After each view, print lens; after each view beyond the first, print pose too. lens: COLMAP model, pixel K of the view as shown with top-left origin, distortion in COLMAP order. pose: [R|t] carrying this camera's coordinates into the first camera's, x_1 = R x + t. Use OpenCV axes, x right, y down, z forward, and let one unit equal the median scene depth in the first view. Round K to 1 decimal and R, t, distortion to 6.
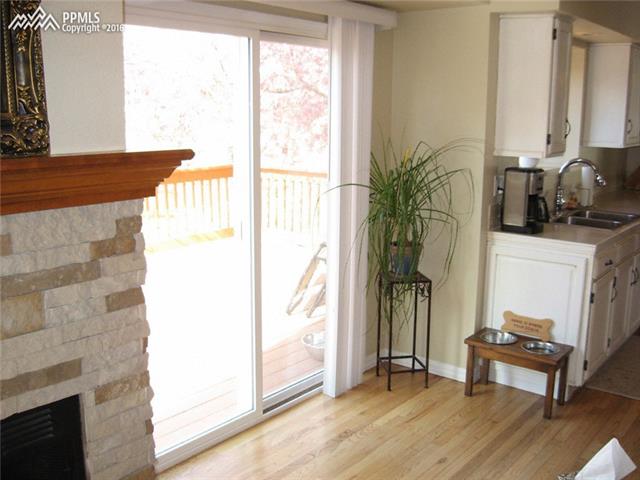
lens RADIAL K [[666.4, 0, 320.0], [0, 666.4, 240.0], [0, 0, 1]] dist [-0.100475, 0.008968]
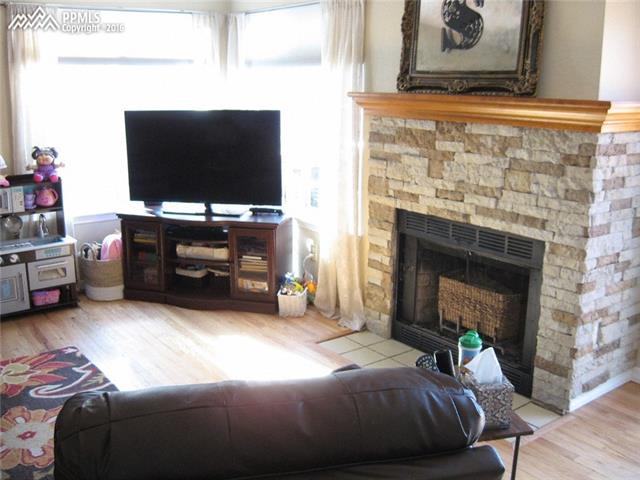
lens RADIAL K [[666.4, 0, 320.0], [0, 666.4, 240.0], [0, 0, 1]] dist [-0.100475, 0.008968]
pose [[-0.251133, 0.212173, -0.944413, 1.450231], [-0.196747, 0.944124, 0.264426, -0.111221], [0.947746, 0.252216, -0.195356, 0.811474]]
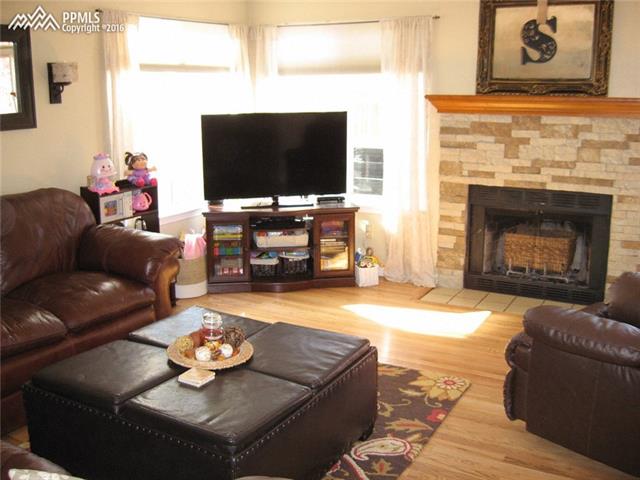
lens RADIAL K [[666.4, 0, 320.0], [0, 666.4, 240.0], [0, 0, 1]] dist [-0.100475, 0.008968]
pose [[0.164321, 0.209672, -0.963865, 1.950740], [-0.184721, 0.966402, 0.178733, 0.166679], [0.968957, 0.148677, 0.197531, -0.559757]]
